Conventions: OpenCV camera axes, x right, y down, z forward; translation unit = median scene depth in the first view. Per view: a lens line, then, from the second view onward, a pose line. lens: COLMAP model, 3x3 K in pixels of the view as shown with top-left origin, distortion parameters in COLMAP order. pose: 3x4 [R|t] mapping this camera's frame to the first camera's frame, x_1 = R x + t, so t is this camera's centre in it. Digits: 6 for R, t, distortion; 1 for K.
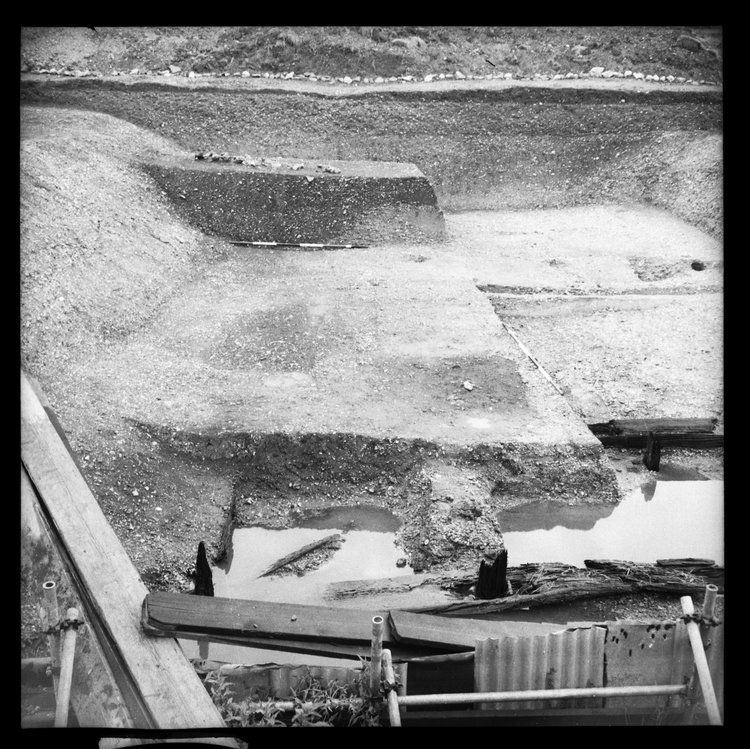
lens RADIAL K [[992.8, 0, 375.0], [0, 992.8, 374.5], [0, 0, 1]] dist [0.010388, 0.022959]
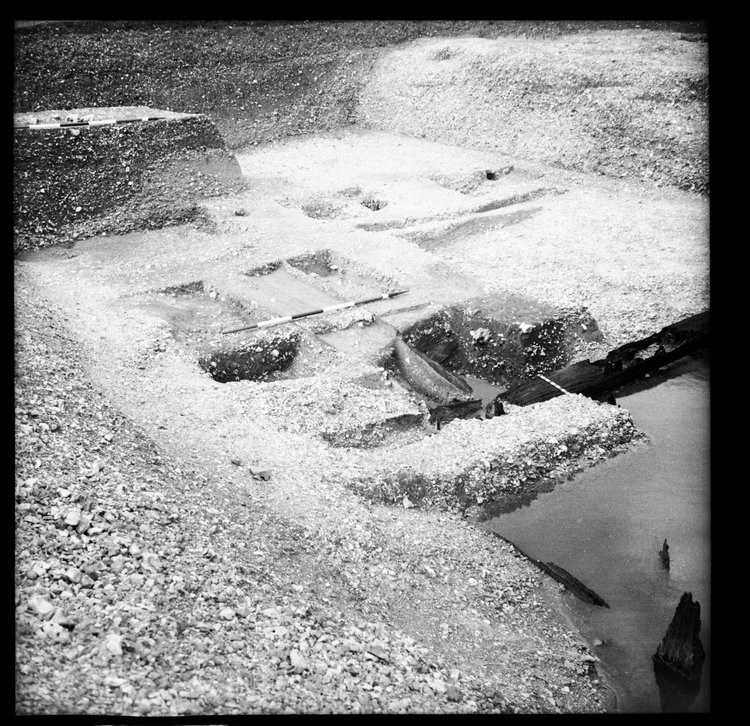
lens RADIAL K [[978.0, 0, 341.9], [0, 978.0, 370.2], [0, 0, 1]] dist [0.016069, 0.020649]
pose [[0.815620, -0.239226, 0.526817, -0.297467], [0.221225, 0.970276, 0.098097, -0.043203], [-0.534625, 0.036535, 0.844299, 0.234913]]
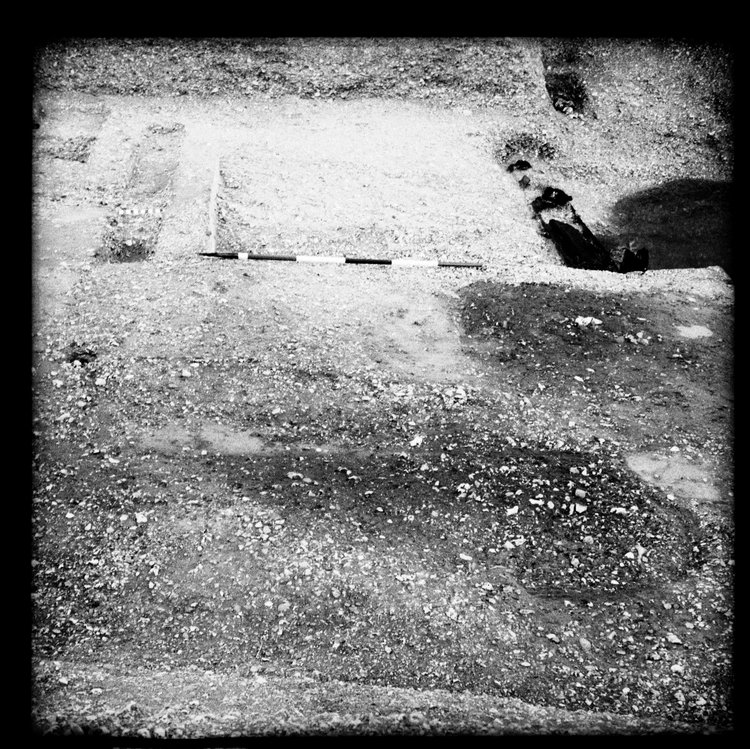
lens RADIAL K [[989.1, 0, 396.8], [0, 989.1, 392.2], [0, 0, 1]] dist [0.038150, 0.021005]
pose [[-0.076230, -0.525274, 0.847512, -0.301275], [0.301427, 0.798074, 0.521746, -0.203009], [-0.950437, 0.295235, 0.097495, 0.644126]]
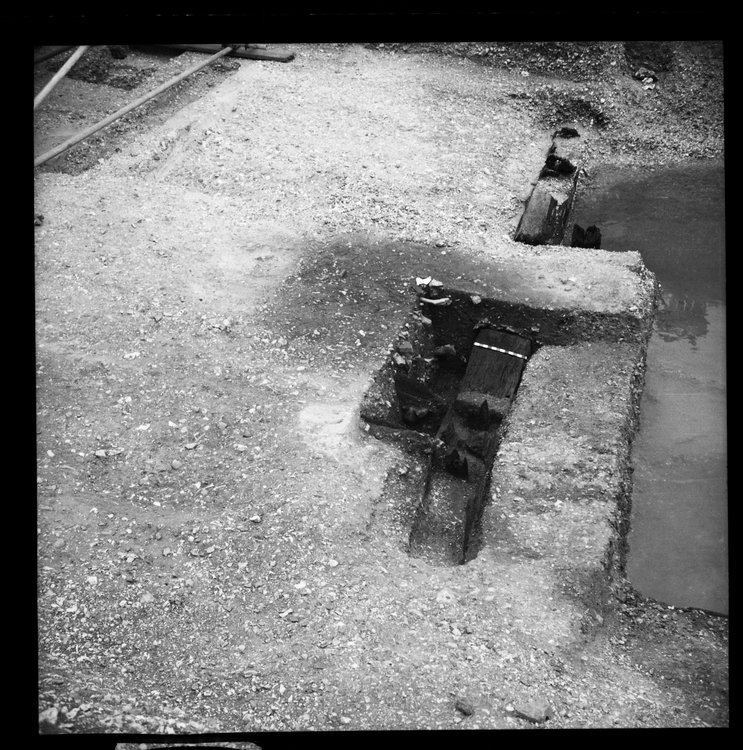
lens RADIAL K [[992.8, 0, 382.7], [0, 992.8, 376.4], [0, 0, 1]] dist [0.010388, 0.022959]
pose [[0.297384, -0.519014, 0.801366, -0.291869], [0.318389, 0.845204, 0.429254, -0.137305], [-0.900106, 0.127493, 0.416598, 0.461490]]
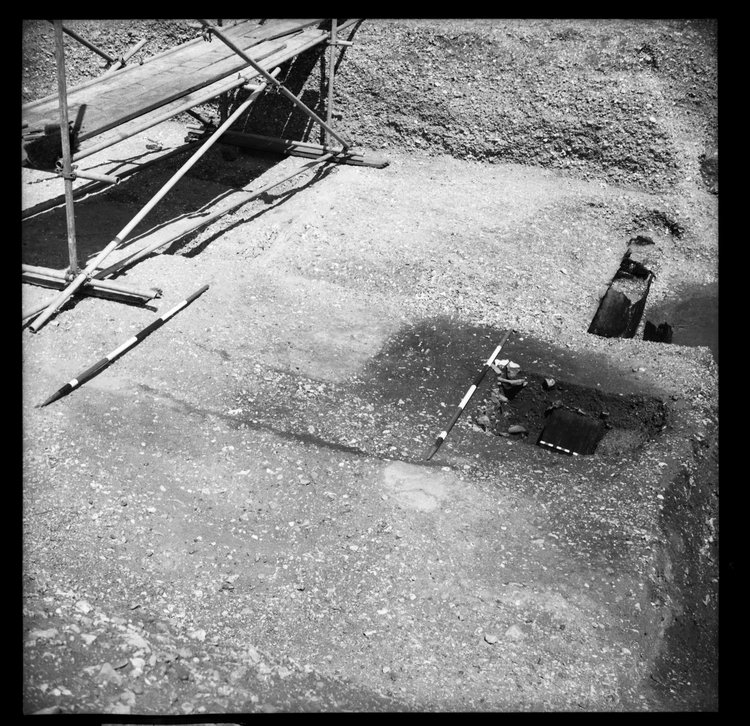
lens RADIAL K [[992.5, 0, 375.0], [0, 992.5, 363.0], [0, 0, 1]] dist [0.028663, 0.009582]
pose [[0.384928, -0.399906, 0.831808, -0.325528], [0.300511, 0.906448, 0.296725, -0.137263], [-0.872653, 0.135749, 0.469094, 0.454382]]
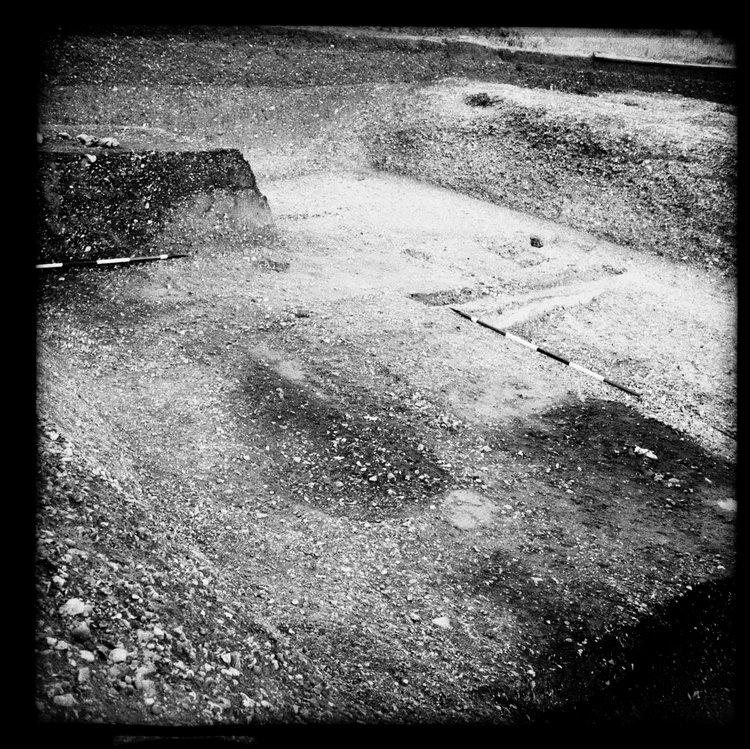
lens RADIAL K [[992.8, 0, 375.0], [0, 992.8, 374.5], [0, 0, 1]] dist [0.010388, 0.022959]
pose [[0.764592, -0.172750, 0.620932, -0.306520], [0.135544, 0.984963, 0.107124, -0.091296], [-0.630101, 0.002257, 0.776510, 0.342543]]
